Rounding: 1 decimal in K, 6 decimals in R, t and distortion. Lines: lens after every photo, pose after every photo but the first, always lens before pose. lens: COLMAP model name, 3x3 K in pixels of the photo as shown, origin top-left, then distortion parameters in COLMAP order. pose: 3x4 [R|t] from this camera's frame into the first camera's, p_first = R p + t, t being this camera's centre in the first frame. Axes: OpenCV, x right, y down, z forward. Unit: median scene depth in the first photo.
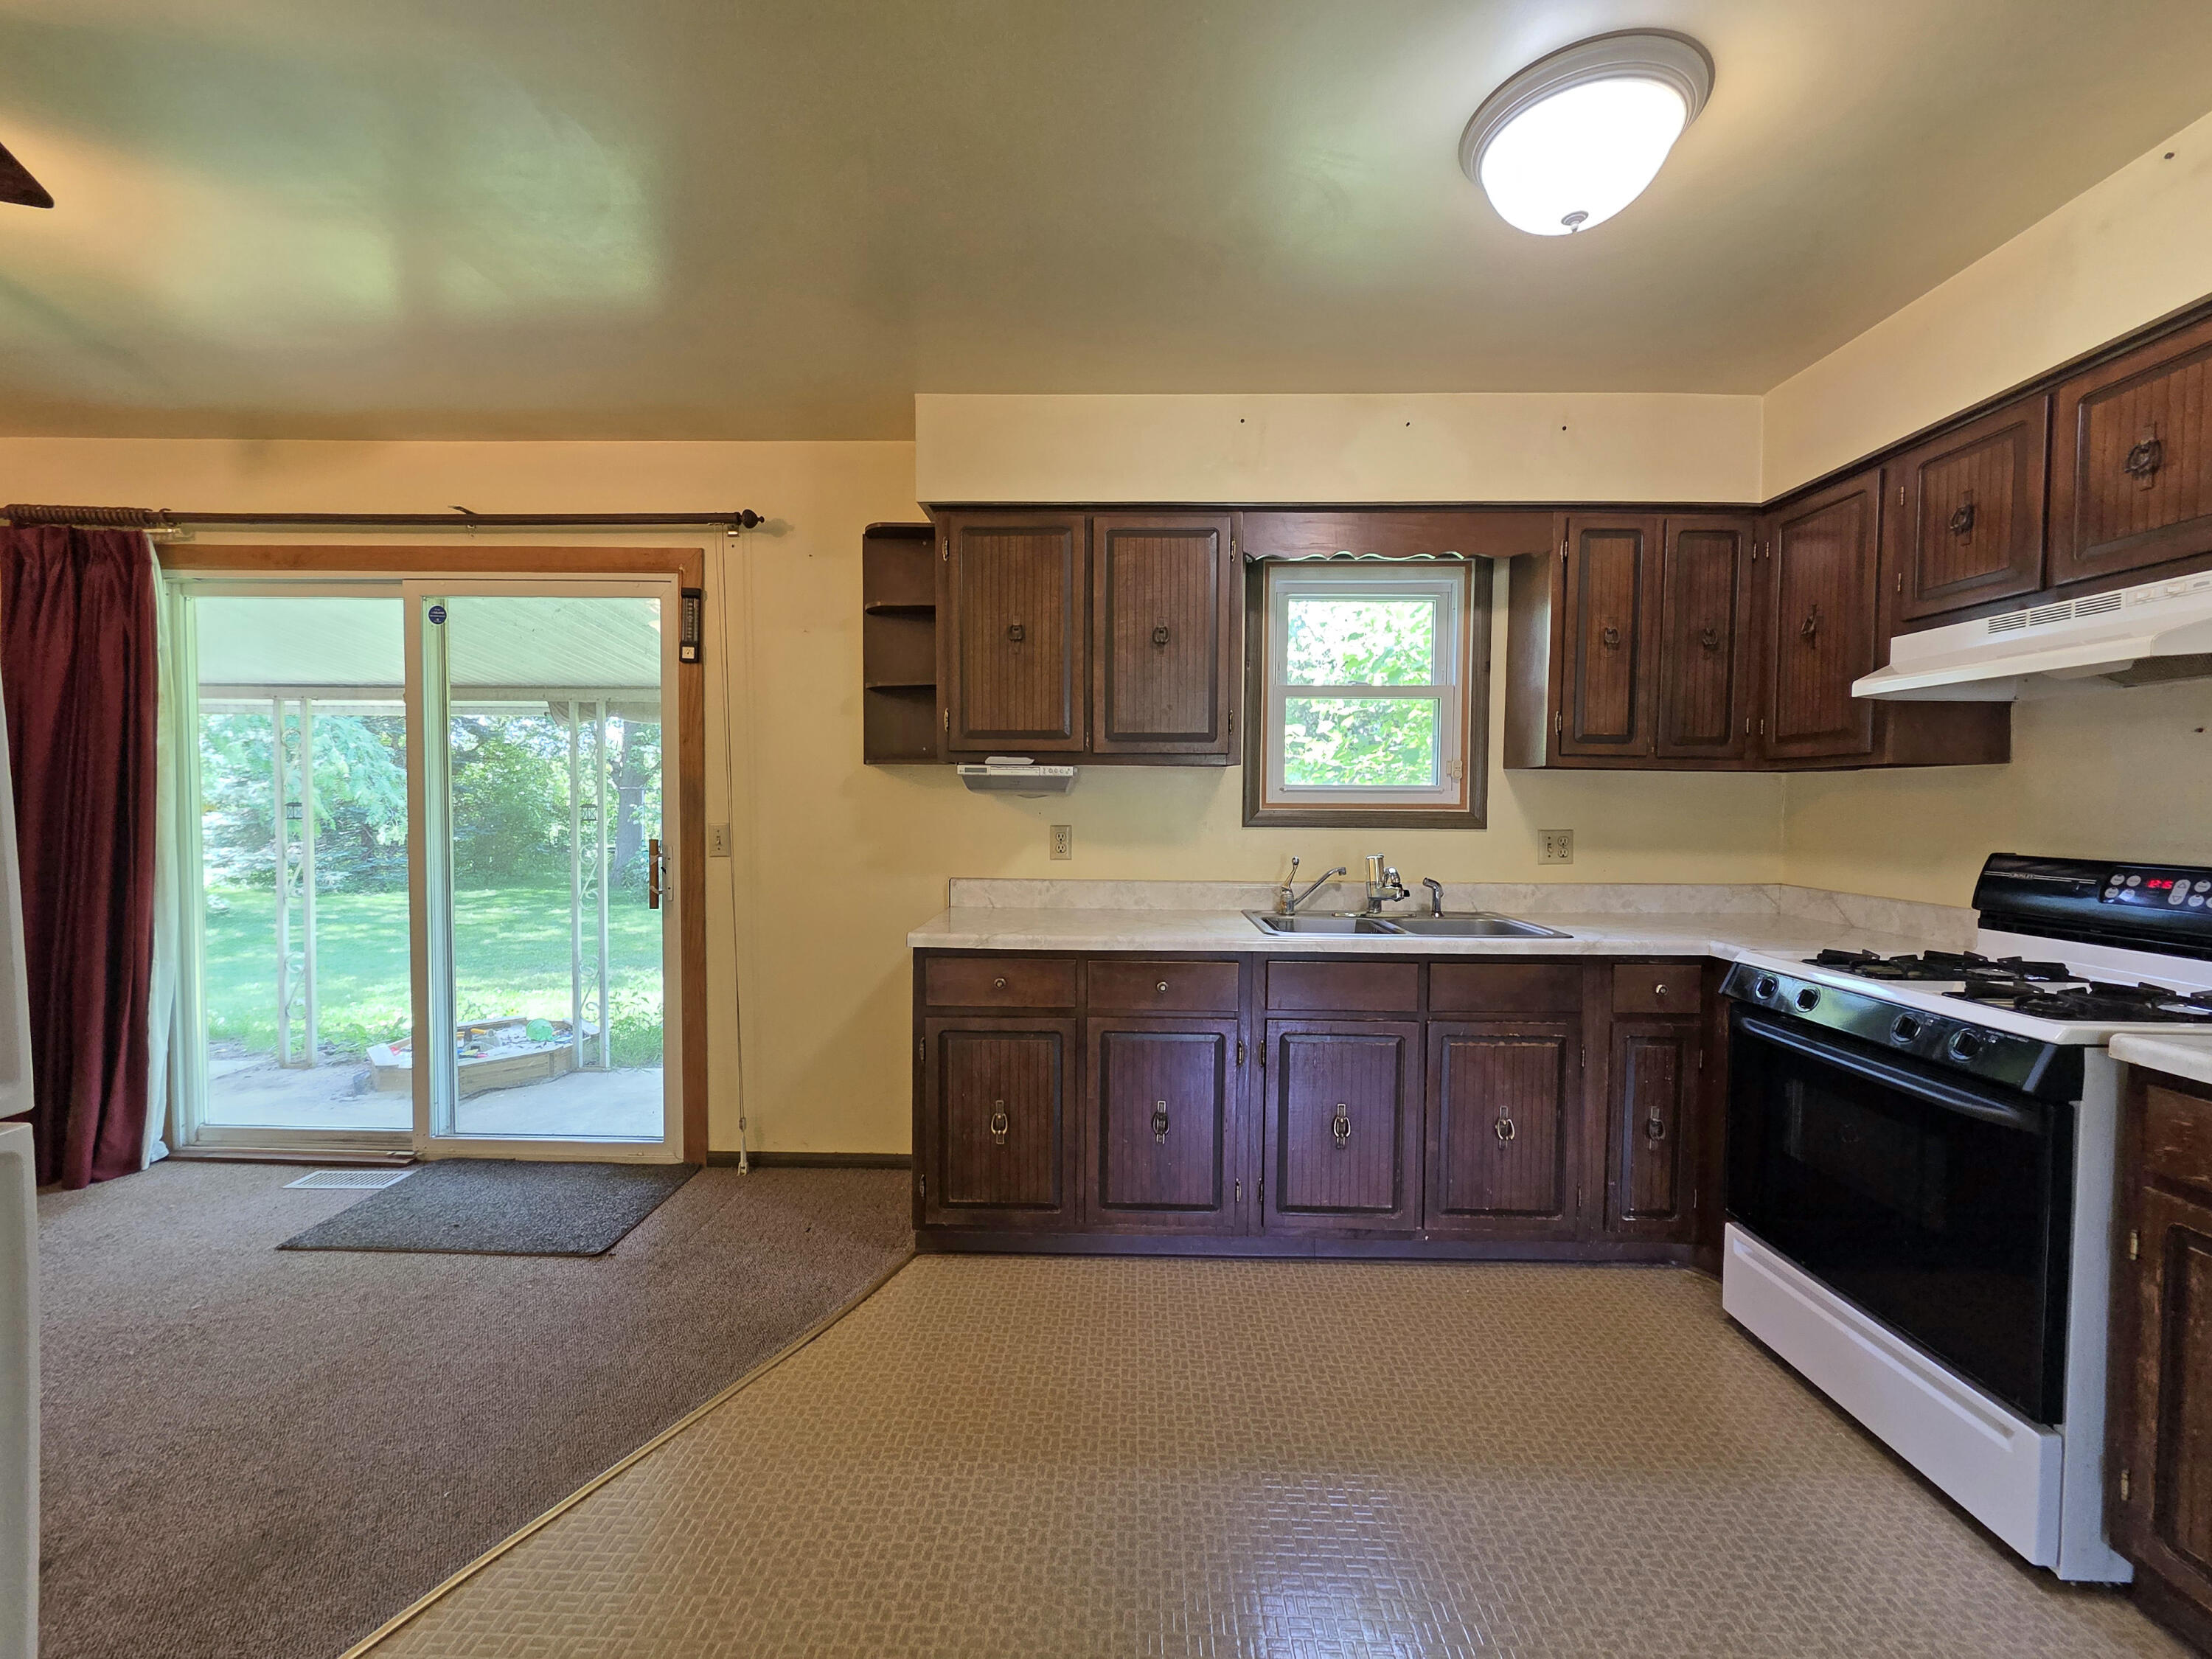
lens RADIAL K [[910.0, 0, 1104.0], [0, 910.0, 826.4], [0, 0, 1]] dist [0.000067, -0.000077]
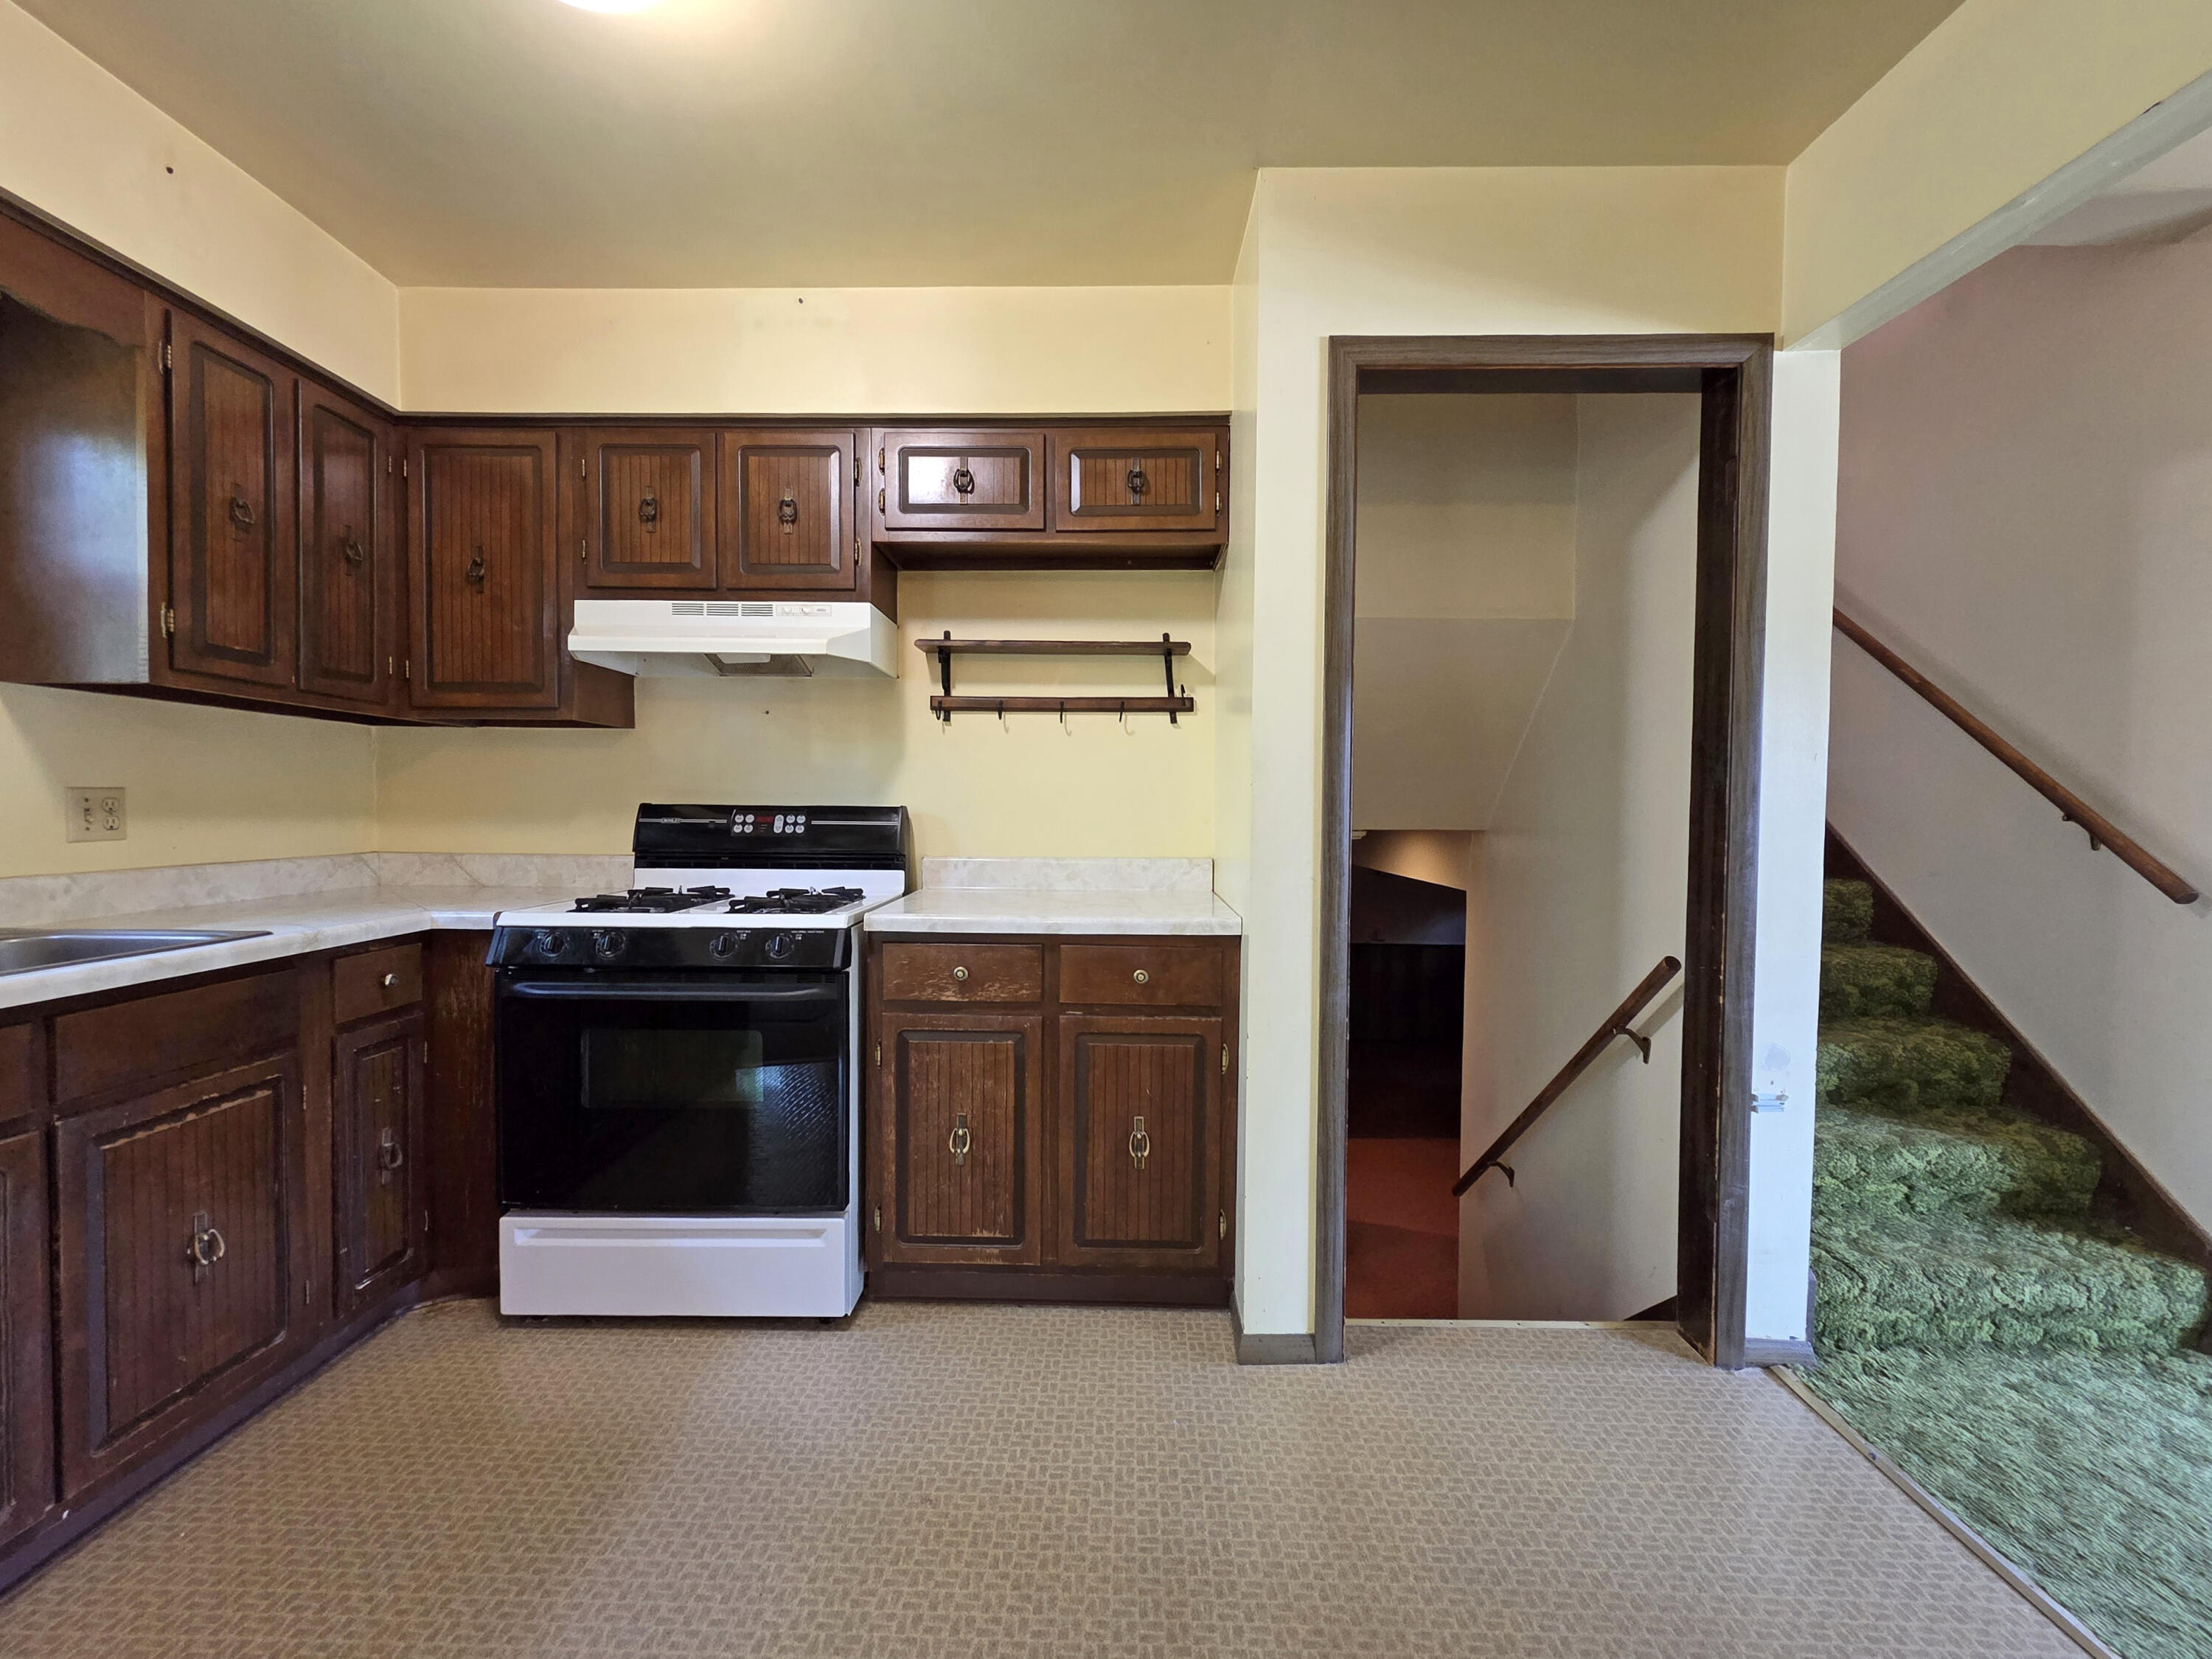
lens RADIAL K [[918.8, 0, 1106.0], [0, 918.8, 829.5], [0, 0, 1]] dist [0.009186, -0.005952]
pose [[-0.011320, -0.032846, 0.999396, -0.197305], [0.019931, 0.999254, 0.033067, 0.032052], [-0.999737, 0.020294, -0.010657, 0.370395]]
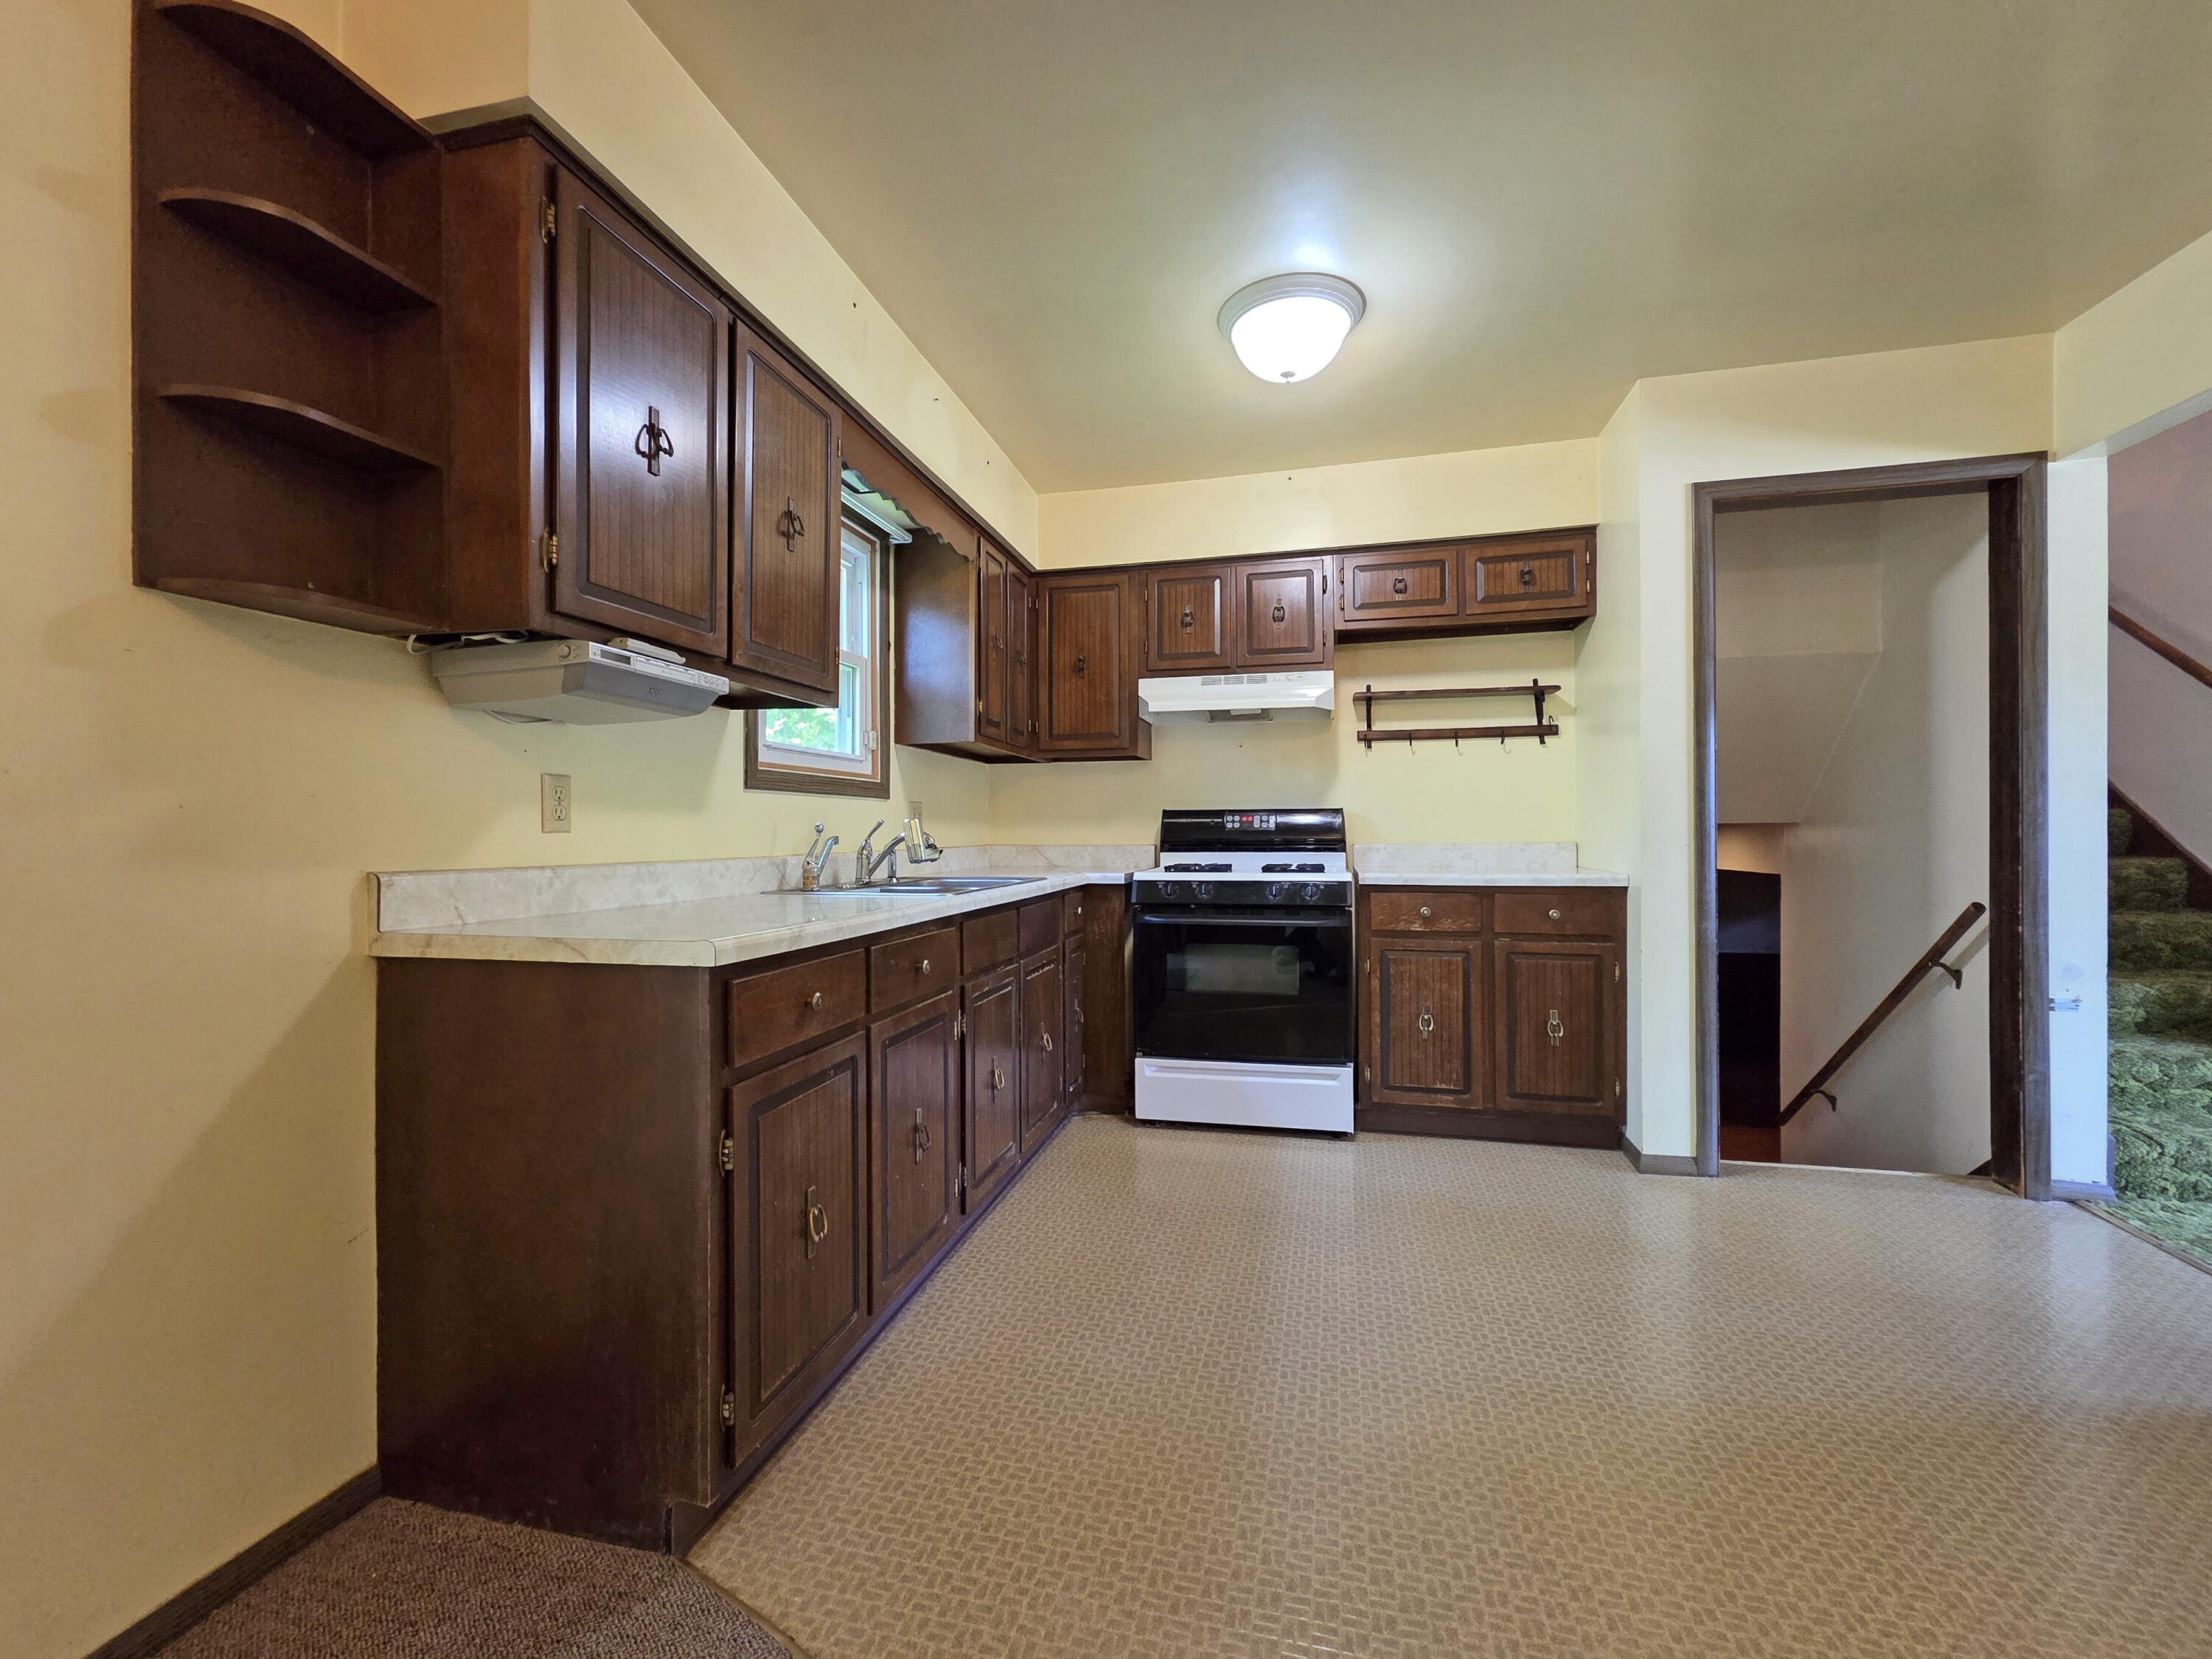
lens RADIAL K [[907.7, 0, 1106.3], [0, 907.7, 830.6], [0, 0, 1]] dist [-0.003595, 0.003791]
pose [[0.209934, -0.006414, 0.977694, -0.691753], [0.035244, 0.999378, -0.001011, 0.060876], [-0.977080, 0.034670, 0.210030, 0.662960]]
